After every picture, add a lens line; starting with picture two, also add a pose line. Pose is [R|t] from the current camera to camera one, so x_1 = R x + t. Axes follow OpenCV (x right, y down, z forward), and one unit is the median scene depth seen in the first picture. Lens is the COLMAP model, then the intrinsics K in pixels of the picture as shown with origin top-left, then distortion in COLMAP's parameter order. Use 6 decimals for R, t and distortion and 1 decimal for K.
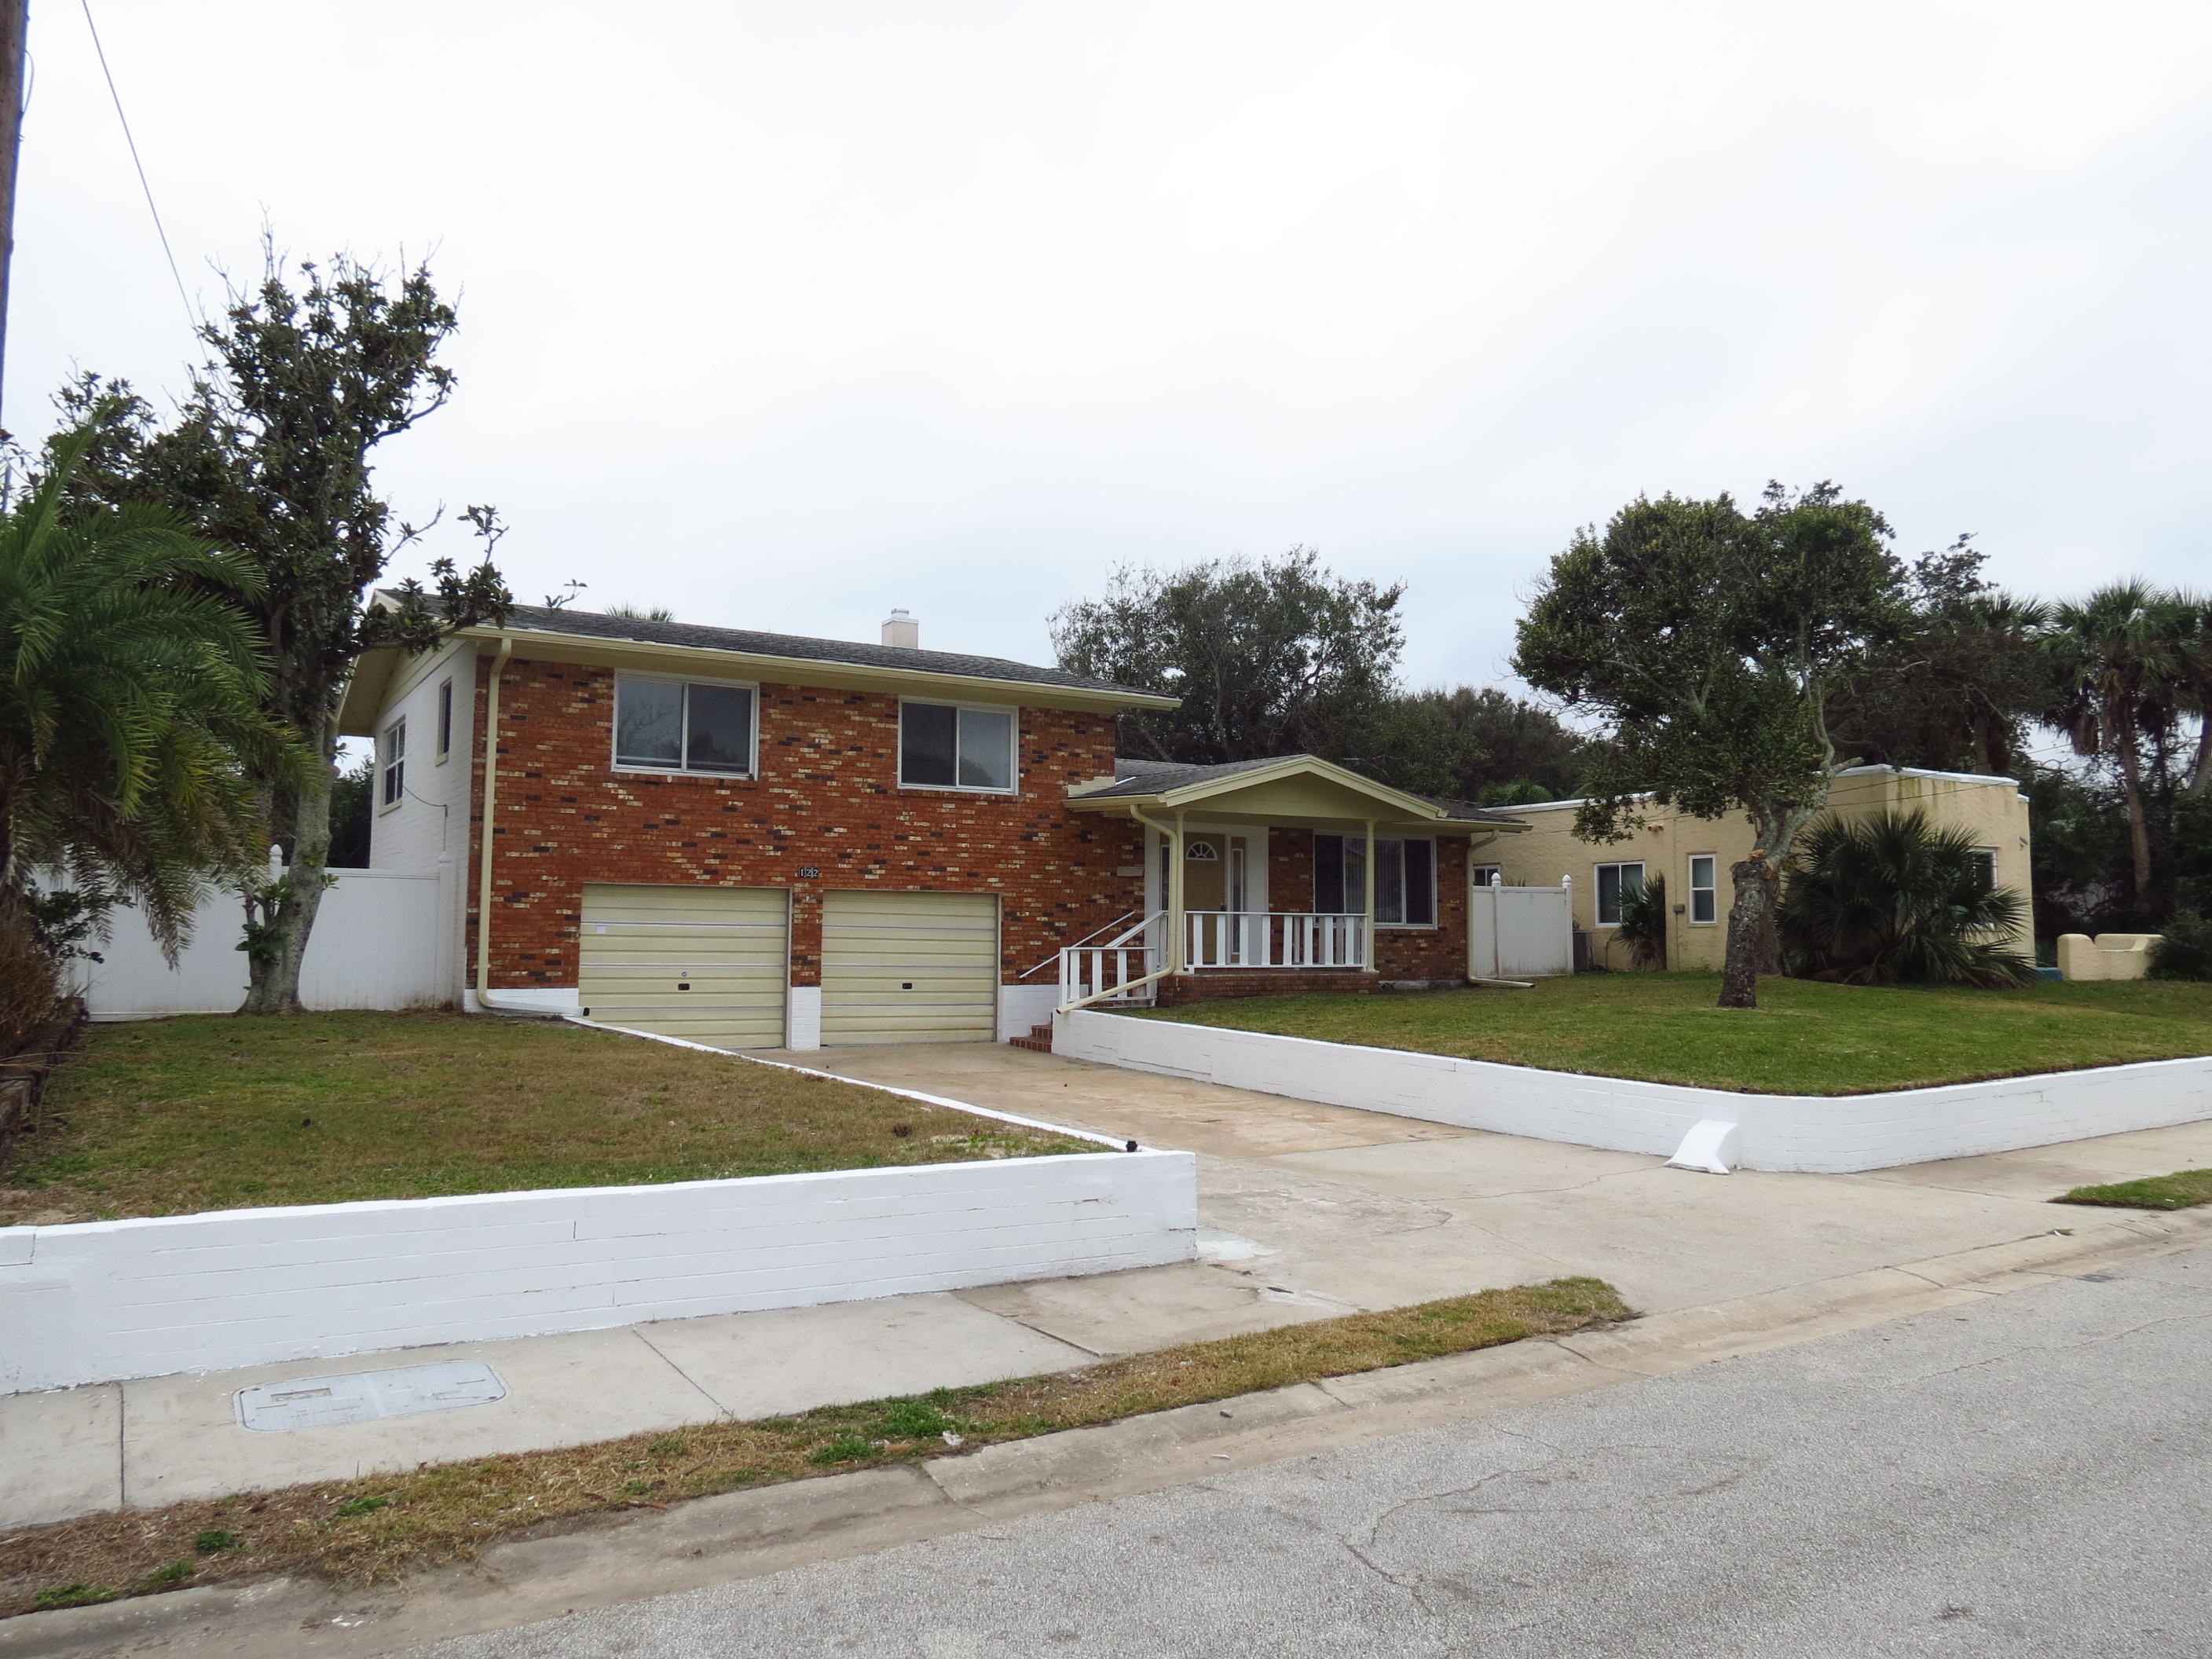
lens RADIAL K [[1576.5, 0, 1106.5], [0, 1576.5, 834.0], [0, 0, 1]] dist [-0.025116, 0.008324]
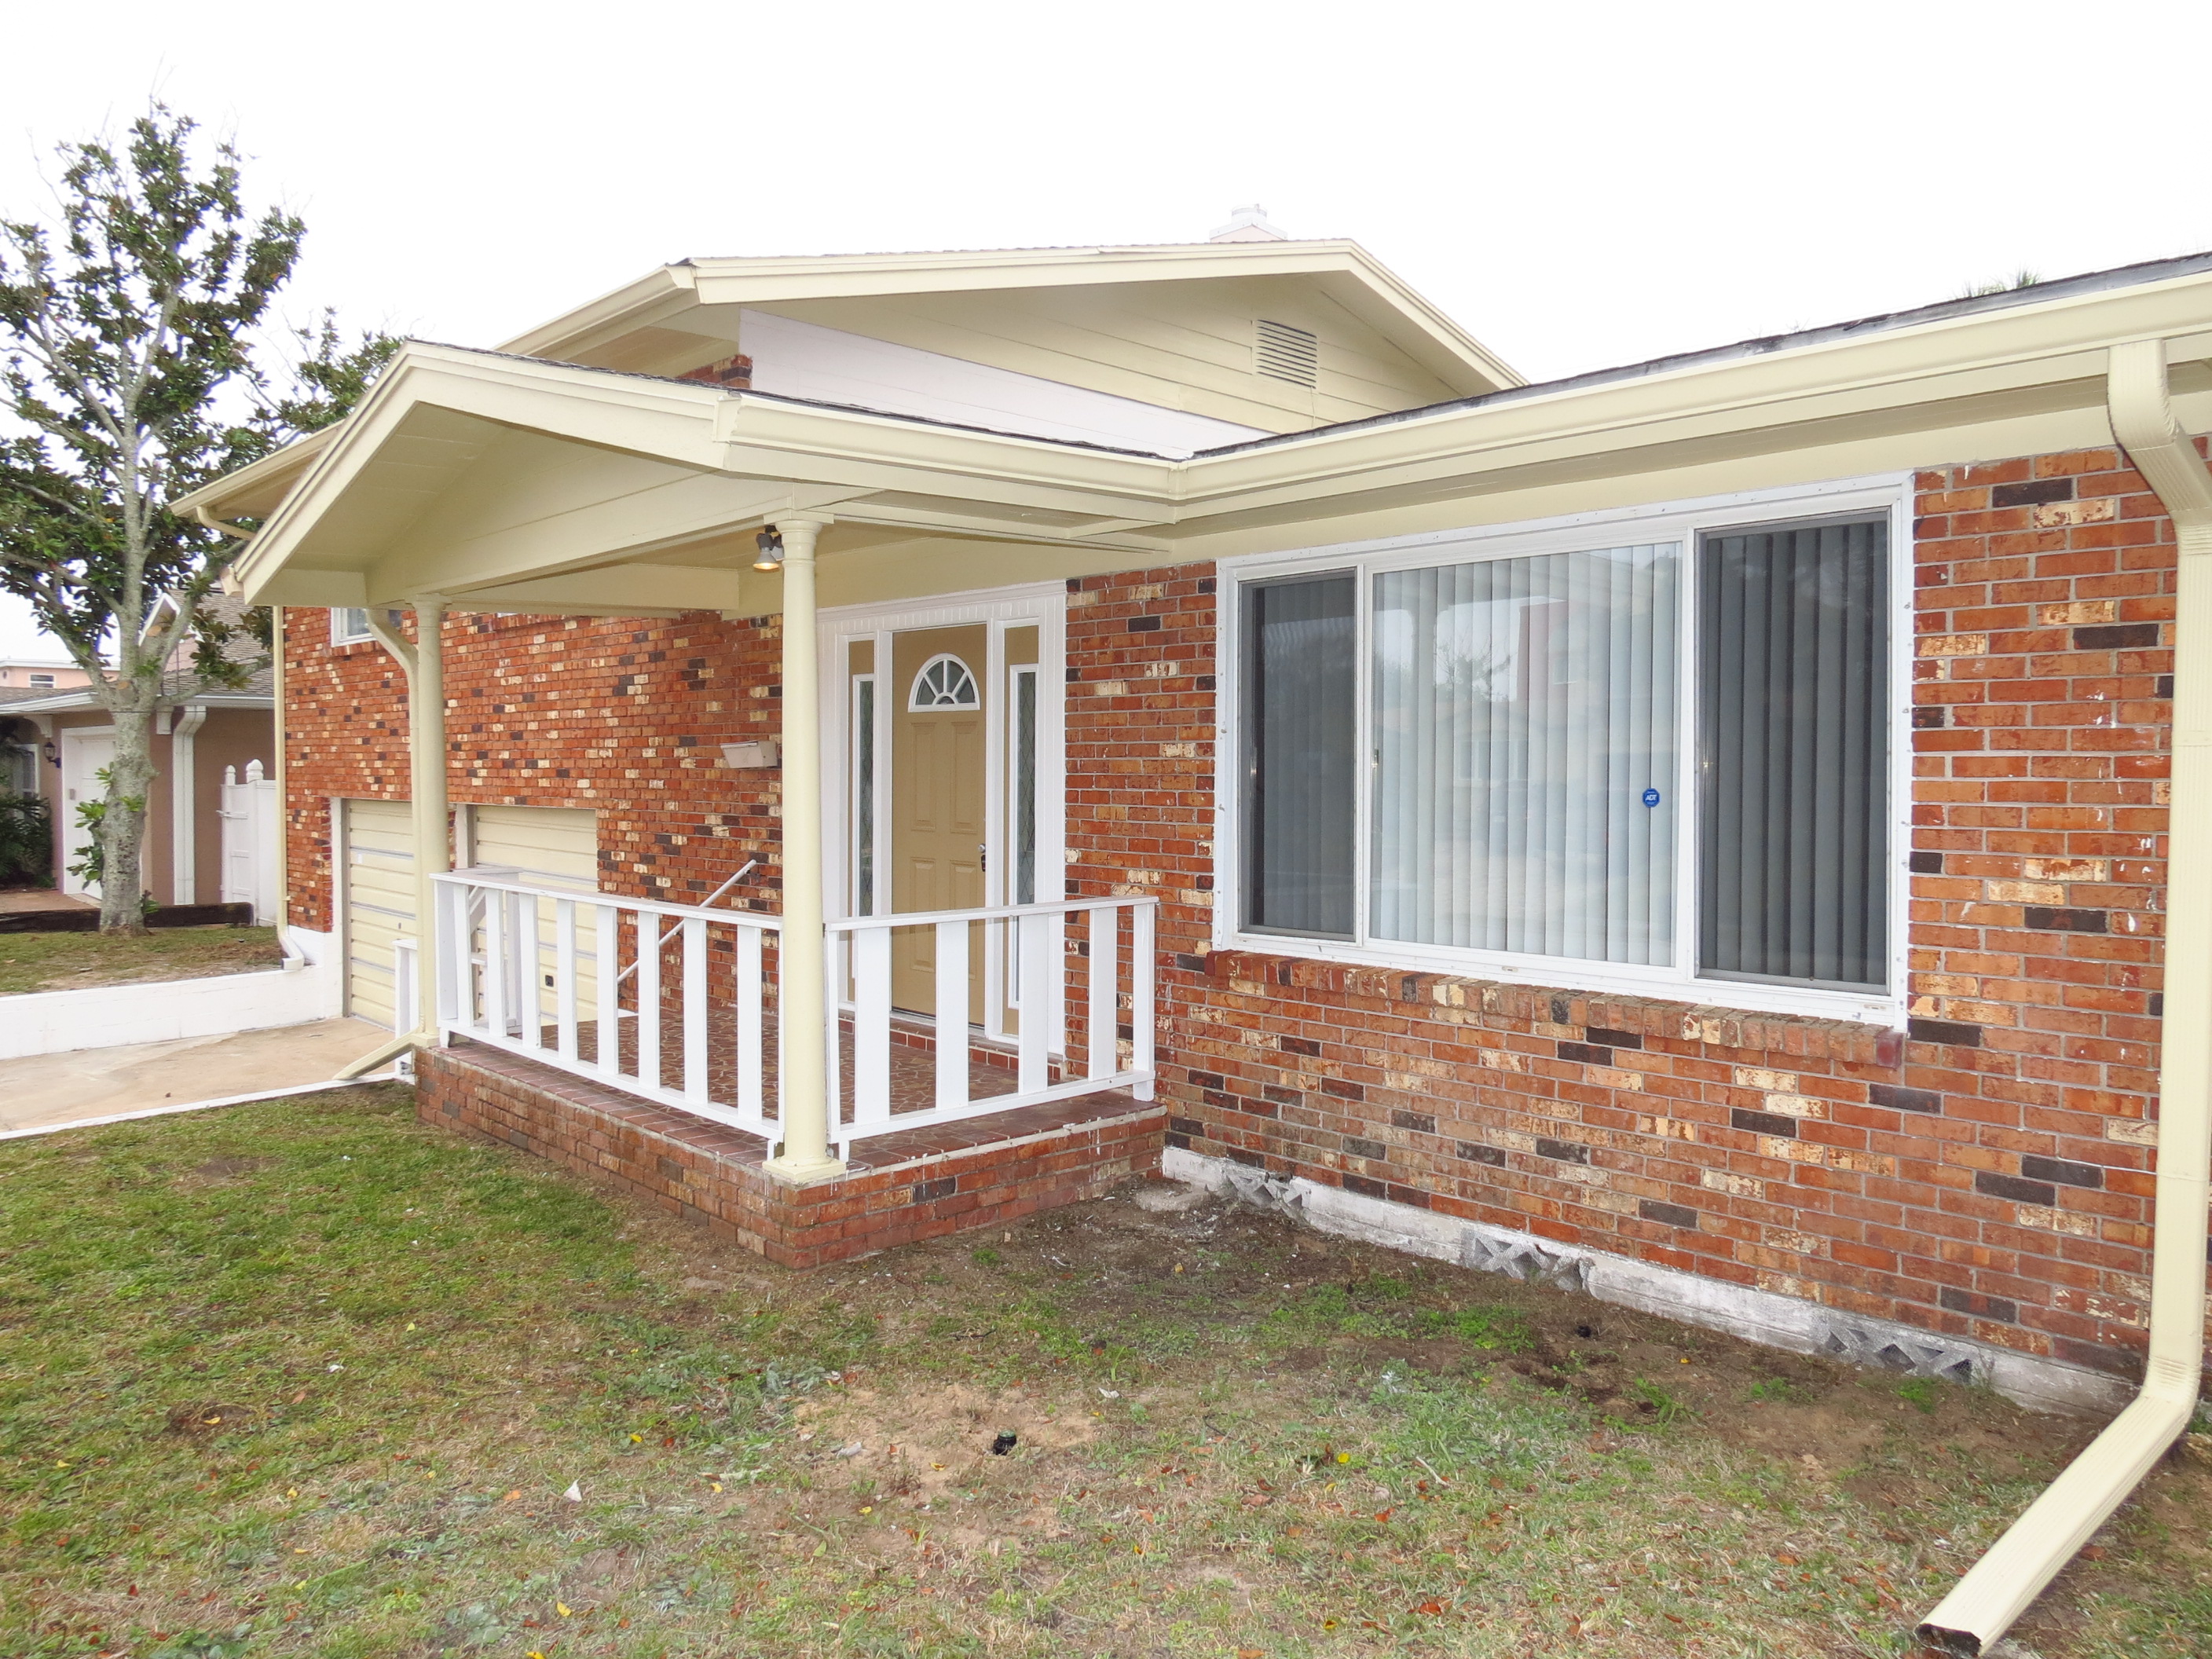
lens RADIAL K [[1576.5, 0, 1112.0], [0, 1576.5, 822.7], [0, 0, 1]] dist [-0.025116, 0.008324]
pose [[0.196820, 0.028231, -0.980033, 0.440140], [0.064318, 0.997060, 0.041639, 0.032142], [0.978328, -0.071229, 0.194426, 1.092137]]
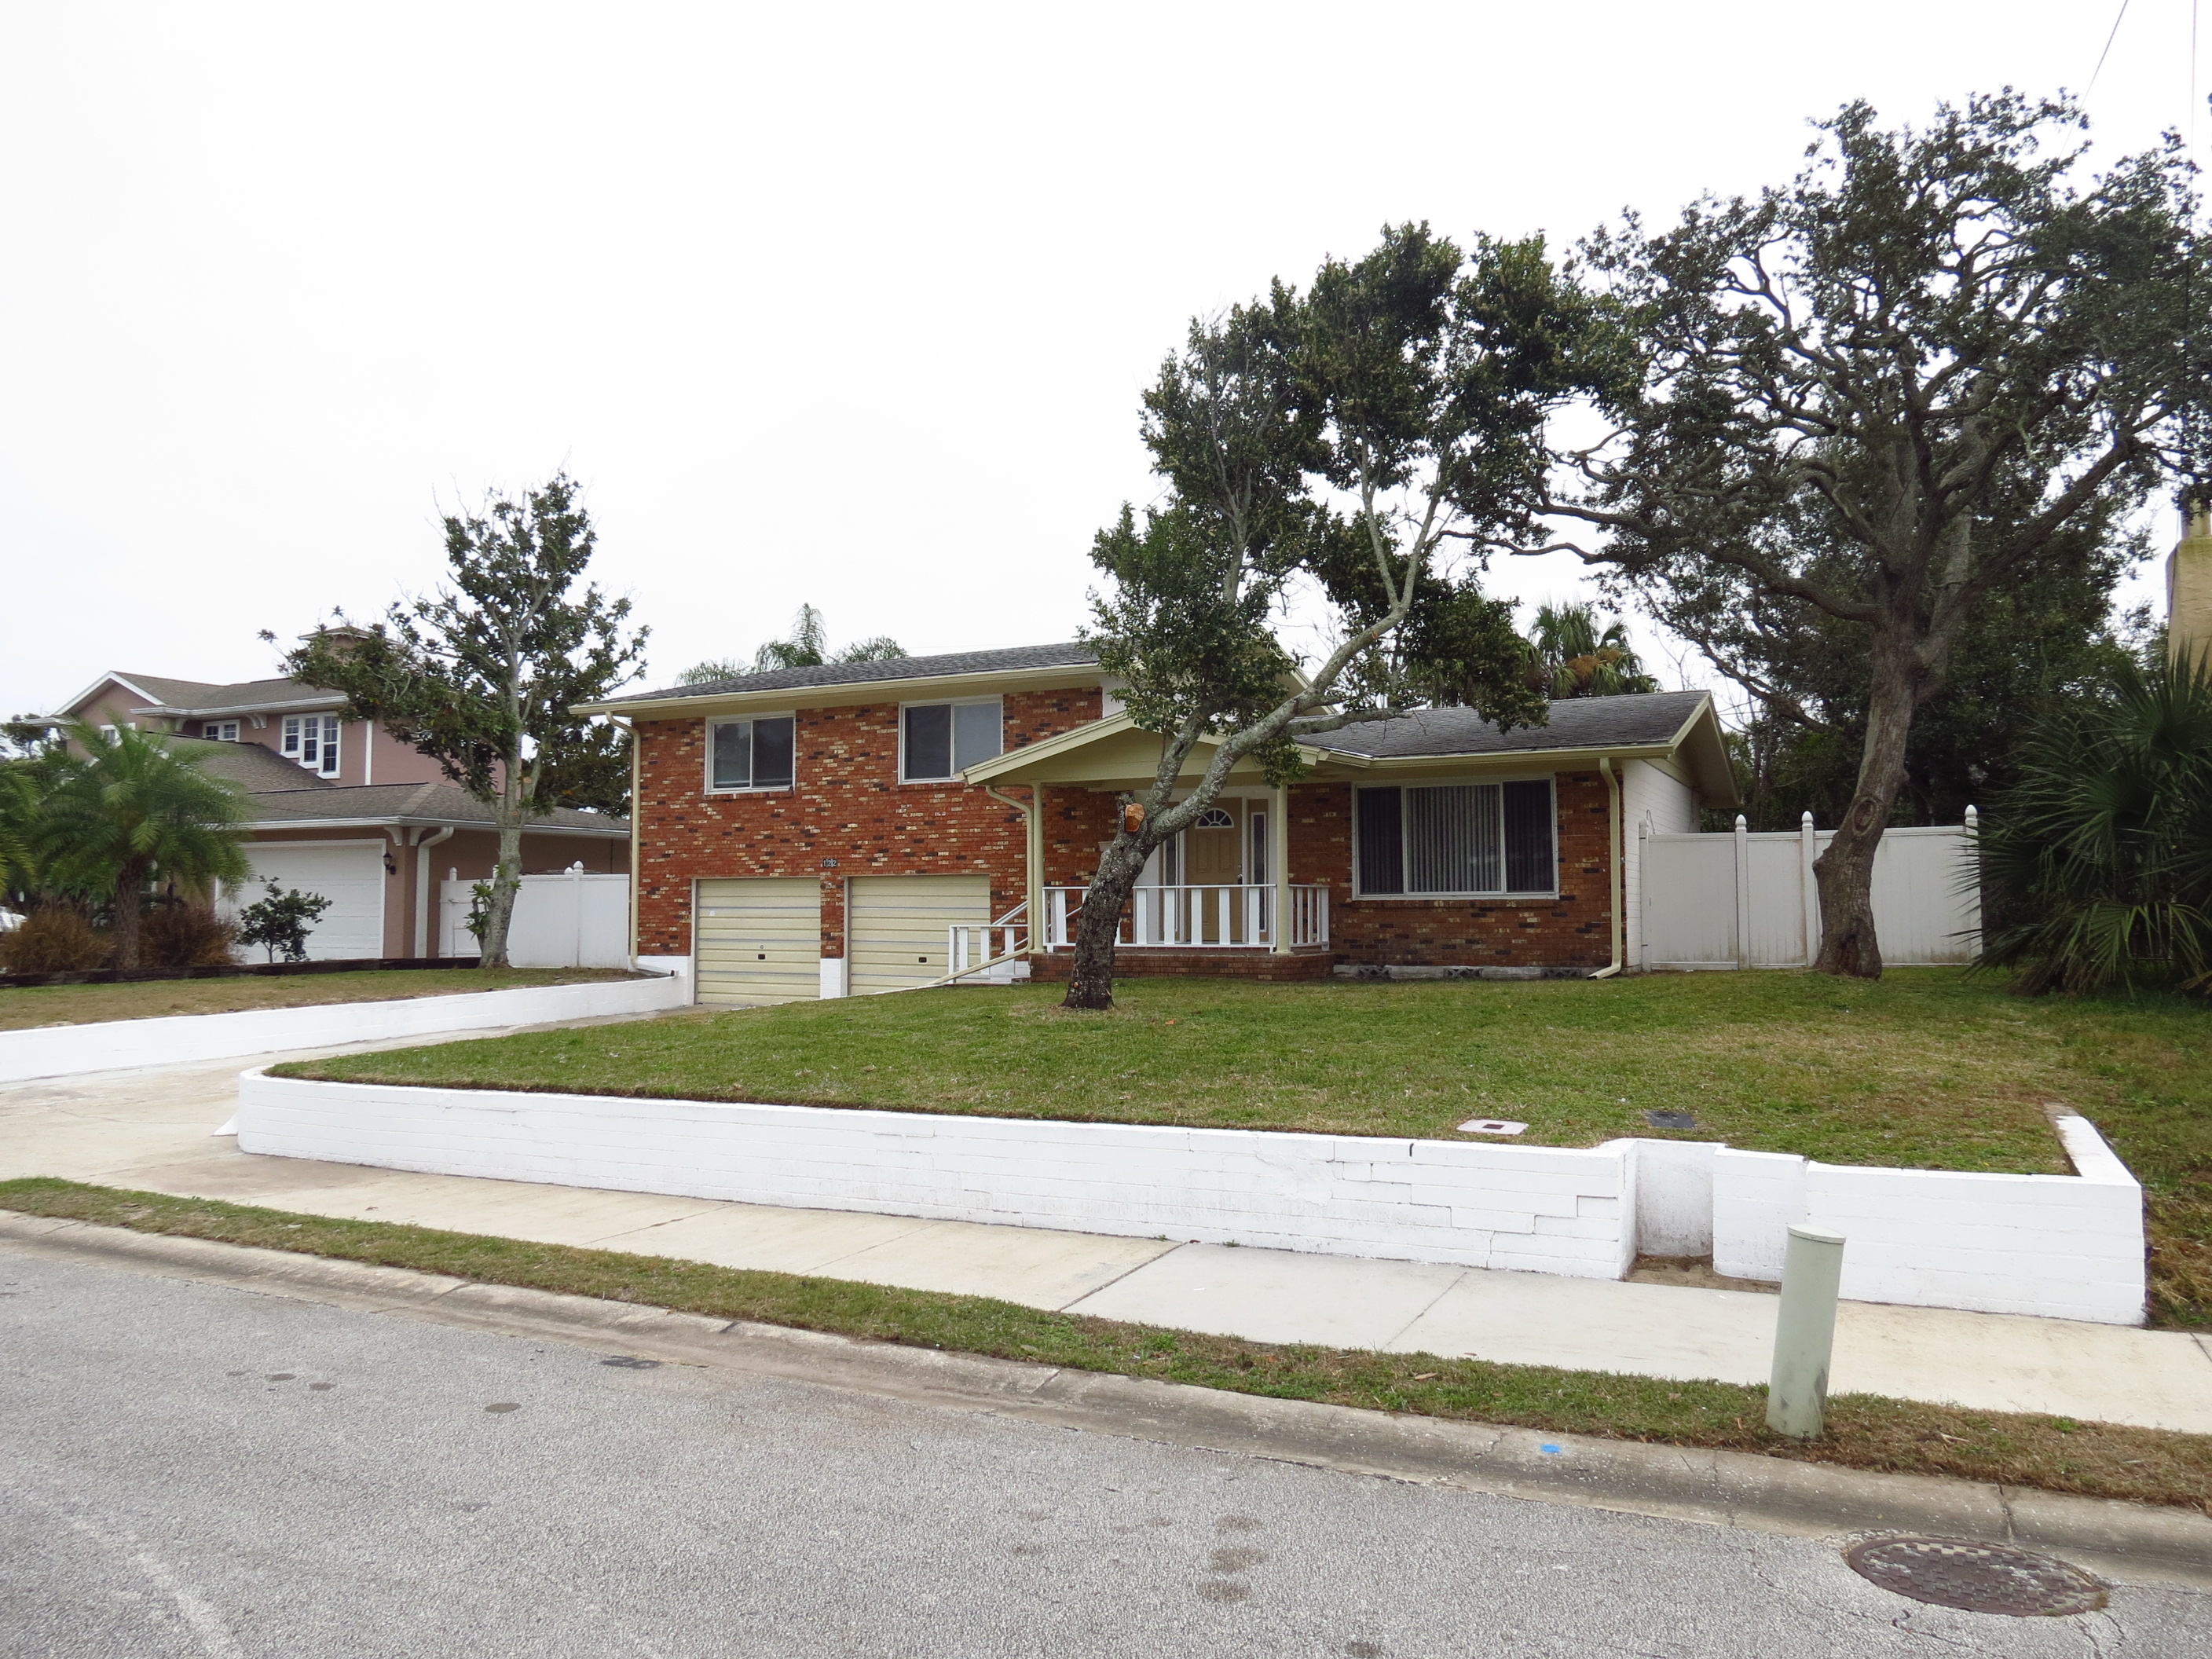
lens RADIAL K [[1576.5, 0, 1108.9], [0, 1576.5, 822.5], [0, 0, 1]] dist [-0.025116, 0.008324]
pose [[0.517278, -0.058300, -0.853829, 0.905431], [0.064038, 0.997517, -0.029315, 0.040723], [0.853418, -0.039513, 0.519727, 0.537794]]
